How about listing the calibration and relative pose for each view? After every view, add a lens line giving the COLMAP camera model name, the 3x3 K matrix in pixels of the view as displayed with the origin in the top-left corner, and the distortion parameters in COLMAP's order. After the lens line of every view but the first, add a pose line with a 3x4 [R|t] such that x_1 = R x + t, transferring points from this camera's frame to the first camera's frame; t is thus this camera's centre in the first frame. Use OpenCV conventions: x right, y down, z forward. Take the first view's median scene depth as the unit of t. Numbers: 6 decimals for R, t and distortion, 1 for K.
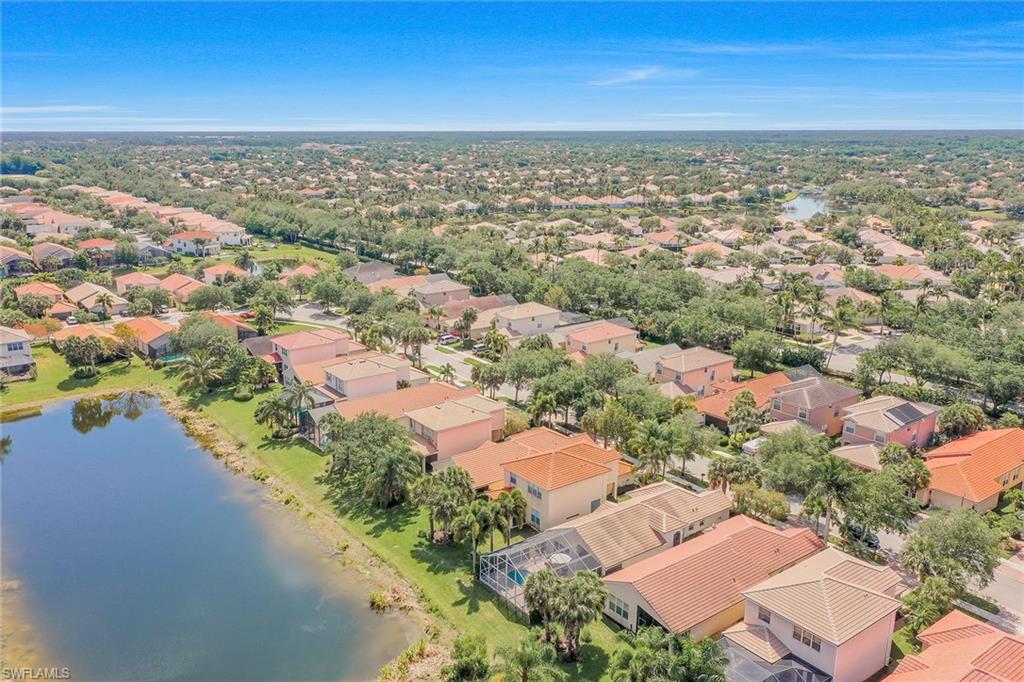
lens RADIAL K [[820.4, 0, 512.0], [0, 820.4, 341.0], [0, 0, 1]] dist [0.001744, 0.006996]
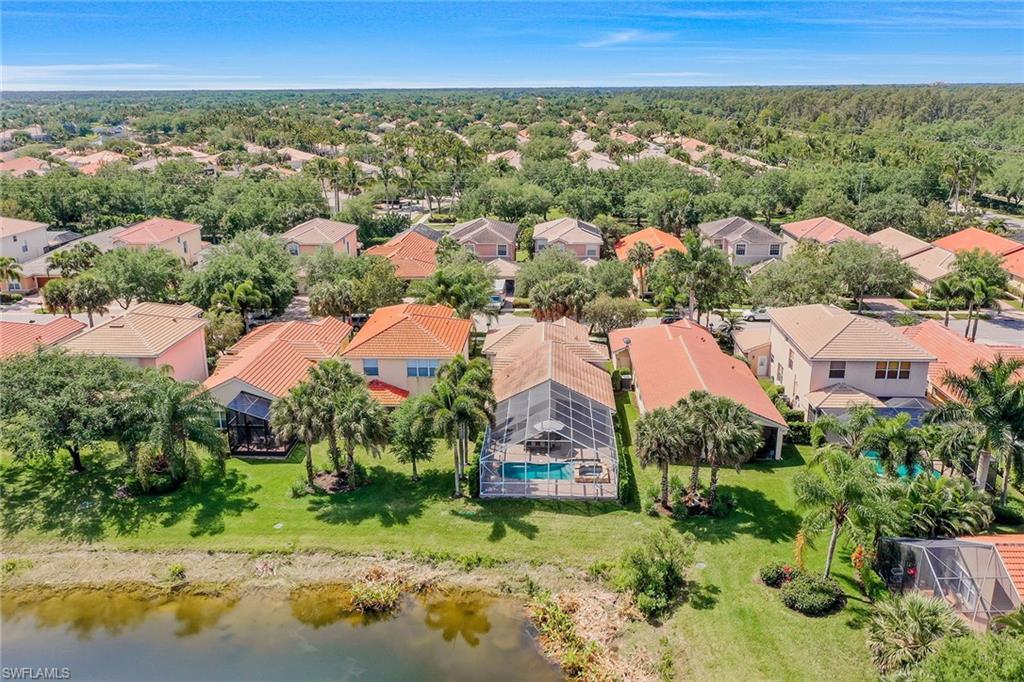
lens RADIAL K [[846.1, 0, 512.0], [0, 846.1, 341.0], [0, 0, 1]] dist [0.008959, 0.000510]
pose [[0.640433, -0.229658, 0.732873, -0.367266], [0.210401, 0.970202, 0.120166, 0.084404], [-0.738632, 0.077238, 0.669670, 0.435417]]
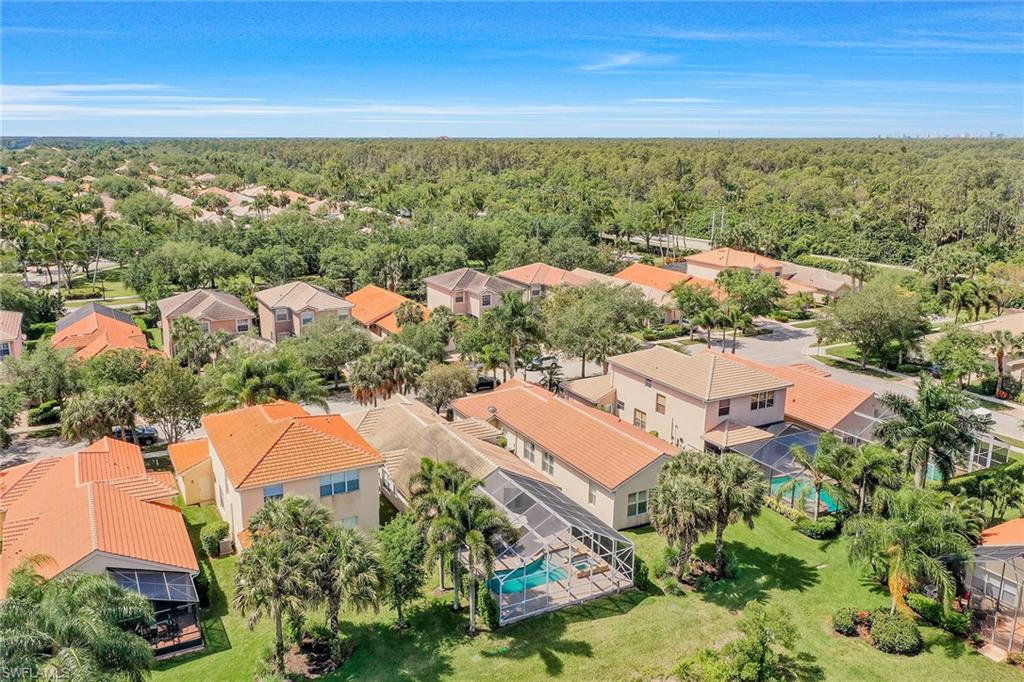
lens RADIAL K [[846.1, 0, 512.0], [0, 846.1, 341.0], [0, 0, 1]] dist [0.008959, 0.000510]
pose [[0.159221, -0.234871, 0.958897, -0.396692], [0.257055, 0.947649, 0.189433, 0.021019], [-0.953190, 0.216327, 0.211260, 0.670307]]
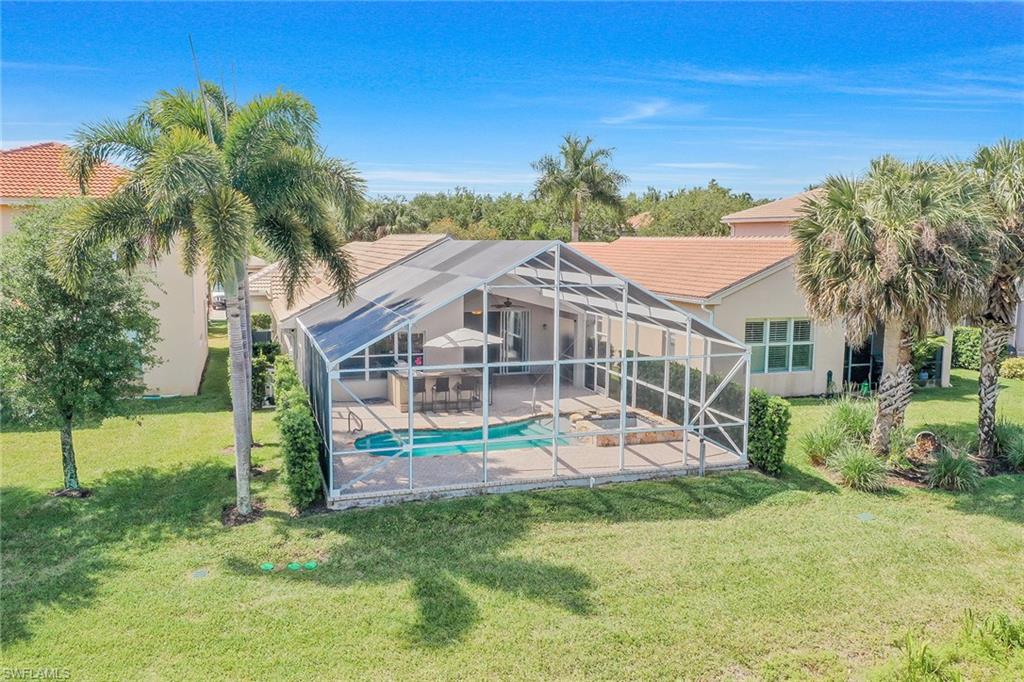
lens RADIAL K [[820.4, 0, 512.0], [0, 820.4, 341.0], [0, 0, 1]] dist [0.001744, 0.006996]
pose [[0.332111, -0.111647, 0.936609, -0.145978], [0.251751, 0.967441, 0.026054, 0.208162], [-0.909023, 0.227140, 0.349405, 0.712607]]
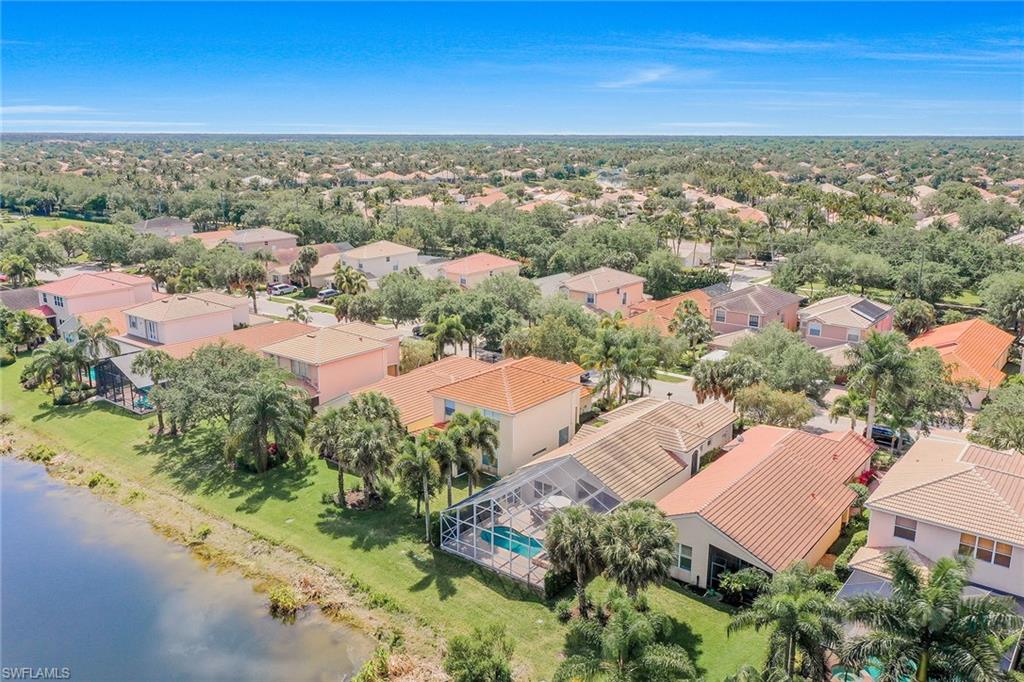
lens RADIAL K [[820.4, 0, 512.0], [0, 820.4, 341.0], [0, 0, 1]] dist [0.001744, 0.006996]
pose [[0.964582, -0.063796, 0.255952, -0.111821], [0.067146, 0.997734, -0.004360, 0.106659], [-0.255094, 0.021392, 0.966680, 0.282349]]
